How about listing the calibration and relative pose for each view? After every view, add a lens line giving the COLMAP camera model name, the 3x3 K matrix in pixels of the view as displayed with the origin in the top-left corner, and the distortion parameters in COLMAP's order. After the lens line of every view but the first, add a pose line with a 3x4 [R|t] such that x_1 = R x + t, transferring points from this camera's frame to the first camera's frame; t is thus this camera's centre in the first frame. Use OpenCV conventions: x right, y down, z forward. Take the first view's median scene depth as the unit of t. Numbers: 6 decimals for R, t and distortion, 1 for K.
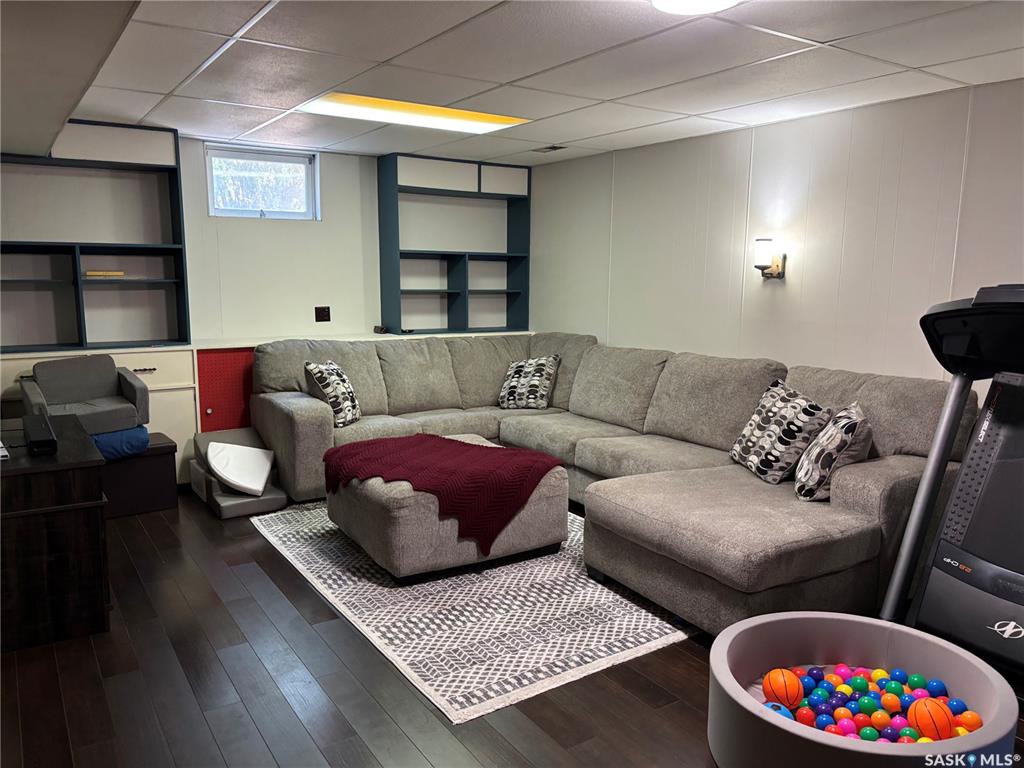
lens RADIAL K [[777.1, 0, 513.7], [0, 777.1, 387.5], [0, 0, 1]] dist [0.046324, -0.046666]
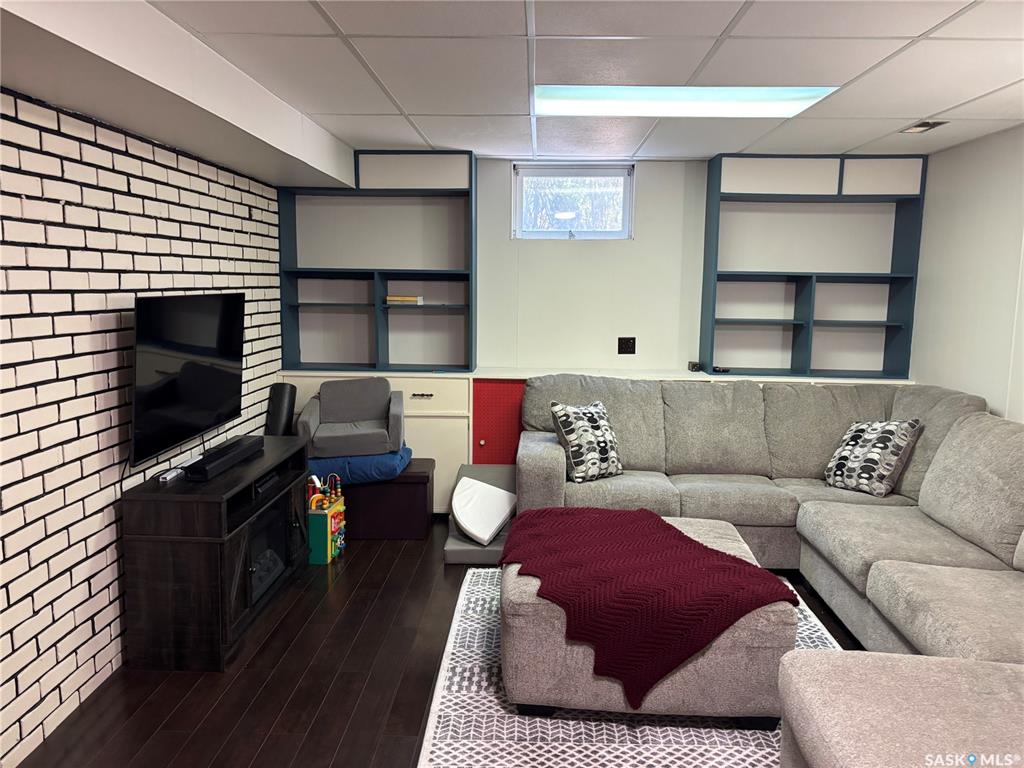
lens RADIAL K [[777.1, 0, 508.6], [0, 777.1, 387.7], [0, 0, 1]] dist [0.046324, -0.046666]
pose [[0.810481, 0.082008, -0.579996, 0.185127], [-0.092658, 0.995634, 0.011296, -0.050828], [0.578390, 0.044586, 0.814541, 0.244033]]
